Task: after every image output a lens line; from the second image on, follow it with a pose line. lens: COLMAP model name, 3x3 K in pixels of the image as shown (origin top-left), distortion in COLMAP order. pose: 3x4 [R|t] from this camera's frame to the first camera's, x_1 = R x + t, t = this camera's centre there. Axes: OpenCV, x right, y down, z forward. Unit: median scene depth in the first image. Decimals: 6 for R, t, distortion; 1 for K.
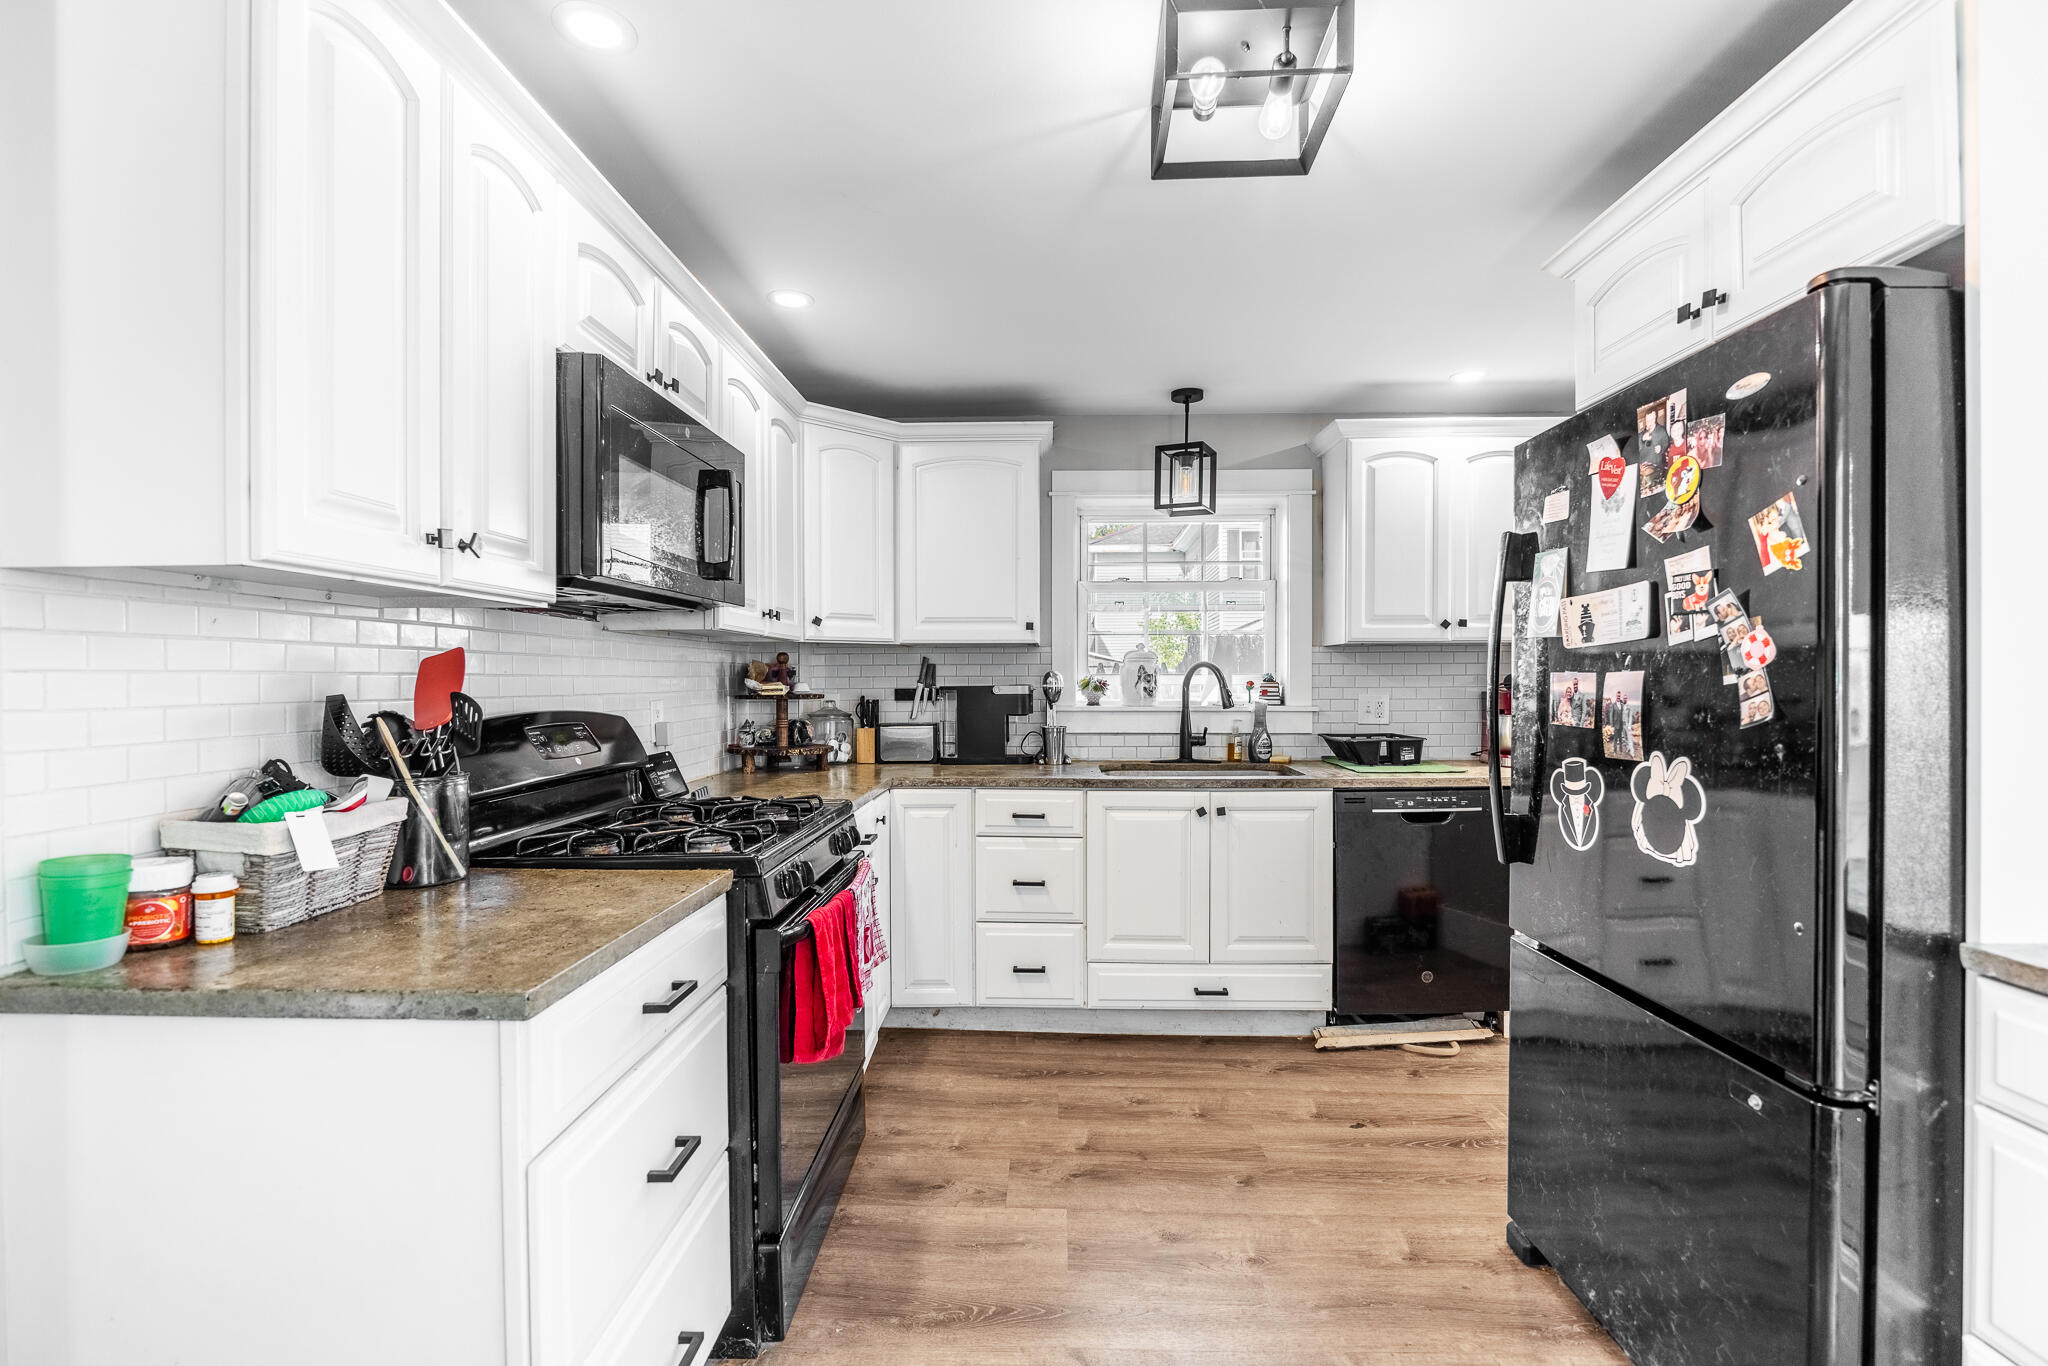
lens RADIAL K [[903.9, 0, 1028.6], [0, 903.9, 687.3], [0, 0, 1]] dist [-0.001393, -0.000041]
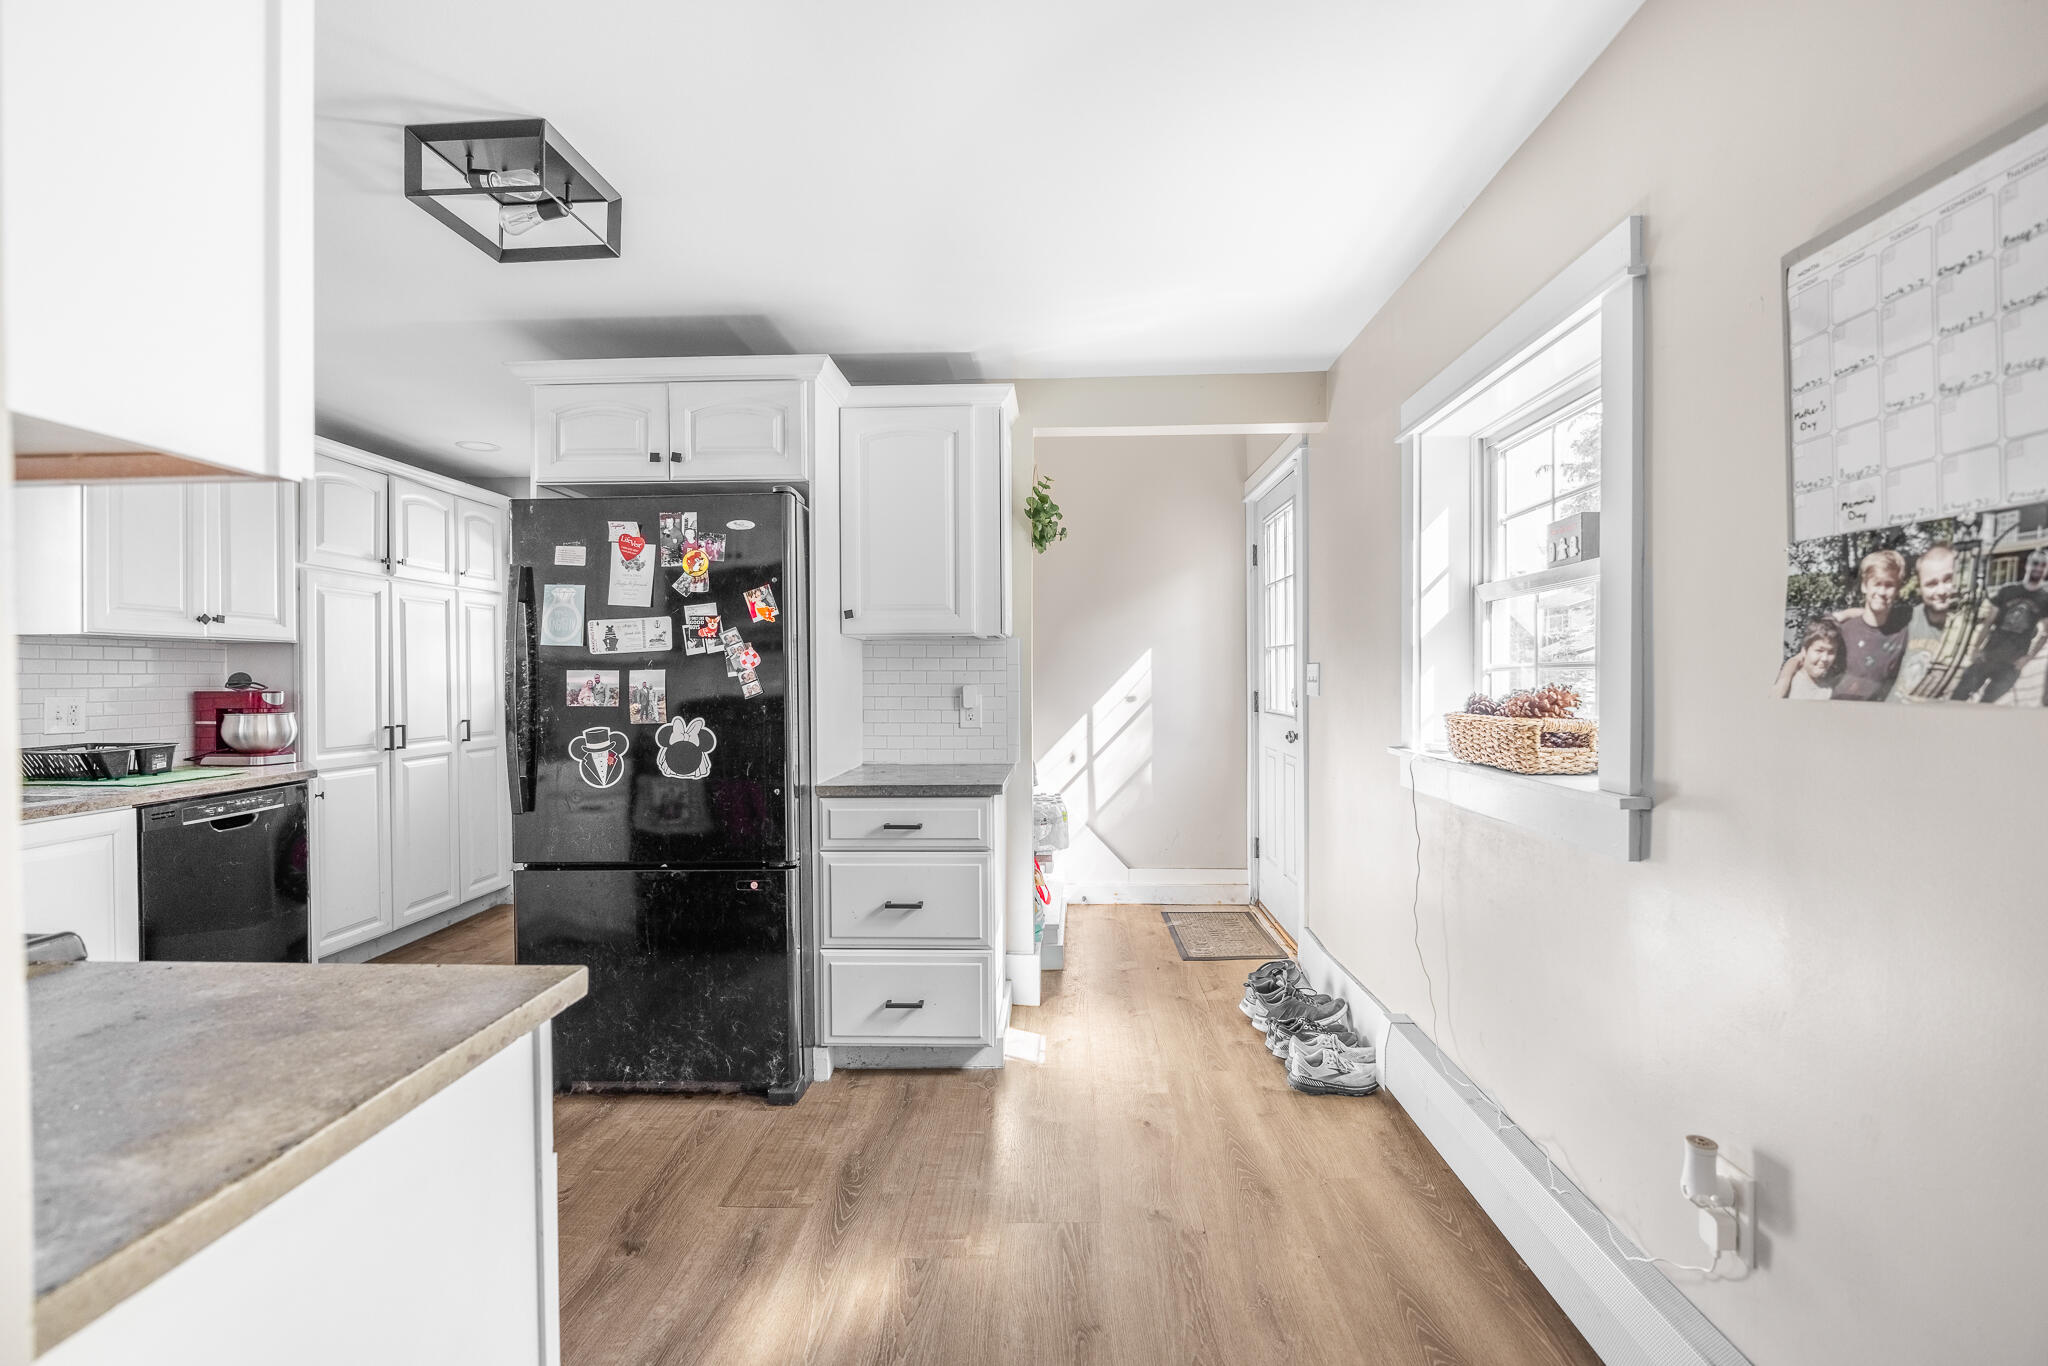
lens RADIAL K [[903.9, 0, 1027.8], [0, 903.9, 673.9], [0, 0, 1]] dist [-0.001393, -0.000041]
pose [[0.028945, -0.007564, 0.999552, -1.007035], [0.015641, 0.999852, 0.007114, -0.011676], [-0.999459, 0.015428, 0.029059, 0.280436]]
